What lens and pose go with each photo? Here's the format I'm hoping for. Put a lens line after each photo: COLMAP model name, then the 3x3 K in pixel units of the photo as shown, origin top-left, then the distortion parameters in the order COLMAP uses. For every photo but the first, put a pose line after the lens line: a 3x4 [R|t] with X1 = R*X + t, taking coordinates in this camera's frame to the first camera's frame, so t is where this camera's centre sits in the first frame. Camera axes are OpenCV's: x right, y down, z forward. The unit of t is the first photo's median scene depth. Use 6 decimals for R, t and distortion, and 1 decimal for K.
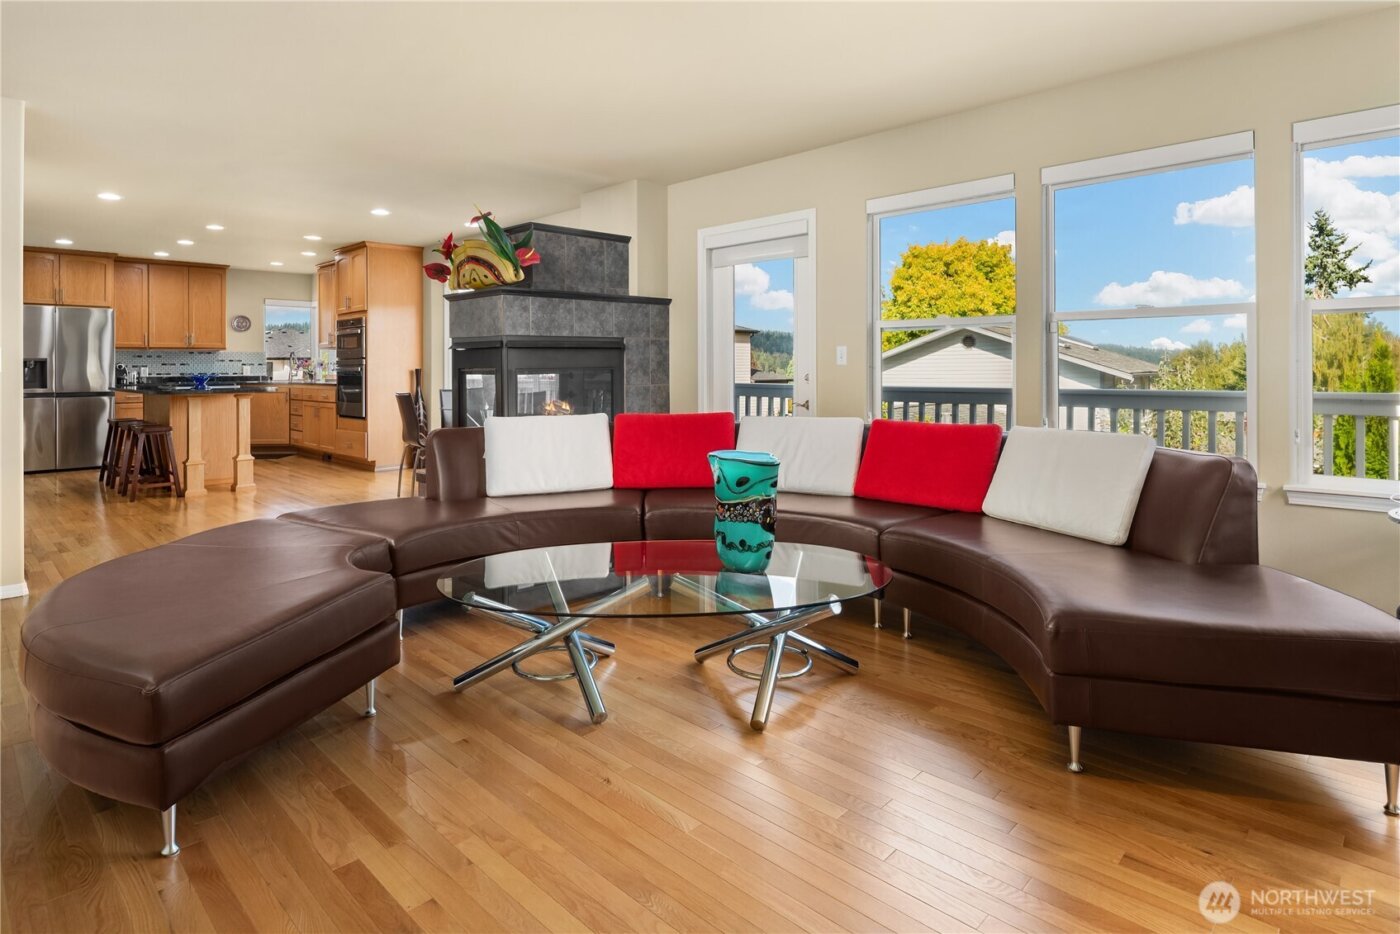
lens RADIAL K [[763.5, 0, 693.4], [0, 763.5, 358.7], [0, 0, 1]] dist [-0.003263, -0.004878]
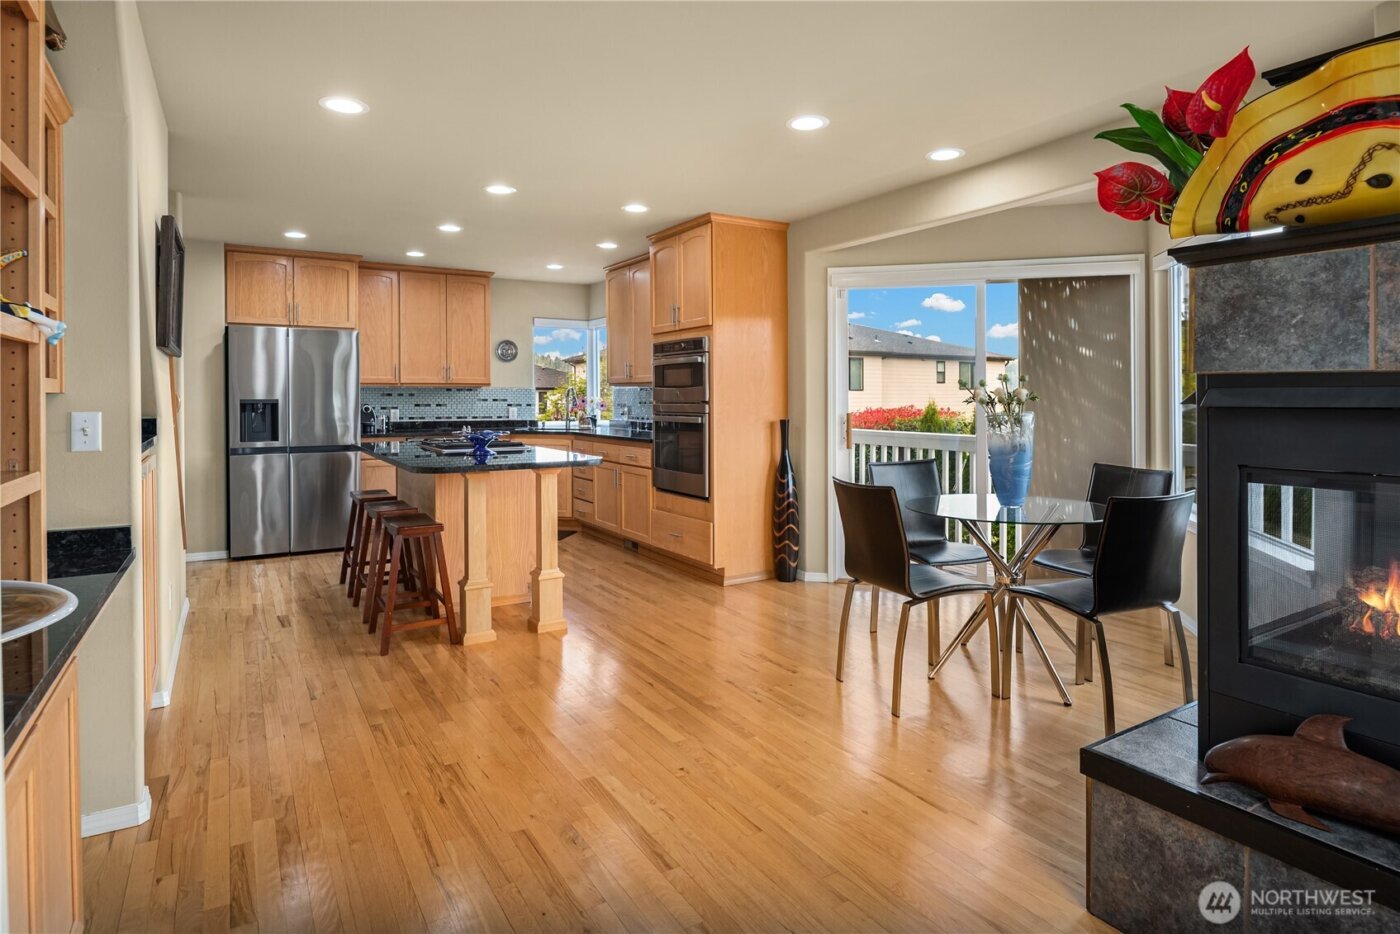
lens RADIAL K [[763.5, 0, 685.0], [0, 763.5, 406.0], [0, 0, 1]] dist [-0.003263, -0.004878]
pose [[0.968192, 0.008757, -0.250054, -0.281994], [-0.002968, 0.999719, 0.023519, -0.011813], [0.250190, -0.022029, 0.967946, 0.377788]]
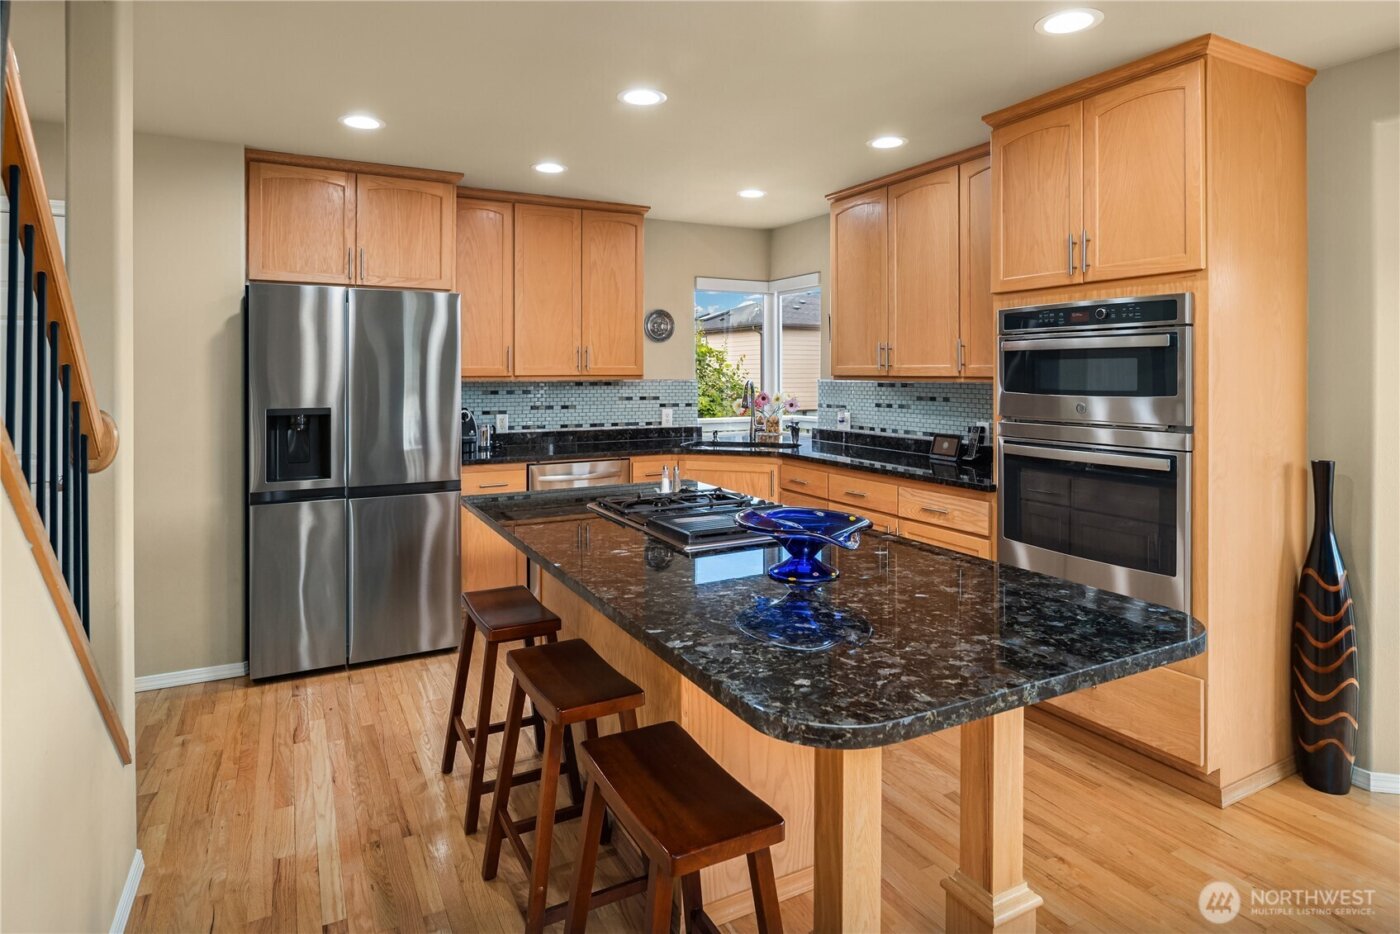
lens RADIAL K [[763.5, 0, 682.7], [0, 763.5, 369.0], [0, 0, 1]] dist [-0.003263, -0.004878]
pose [[0.951352, 0.004403, -0.308074, -0.508504], [-0.002062, 0.999966, 0.007925, -0.025324], [0.308098, -0.006904, 0.951329, 0.626356]]
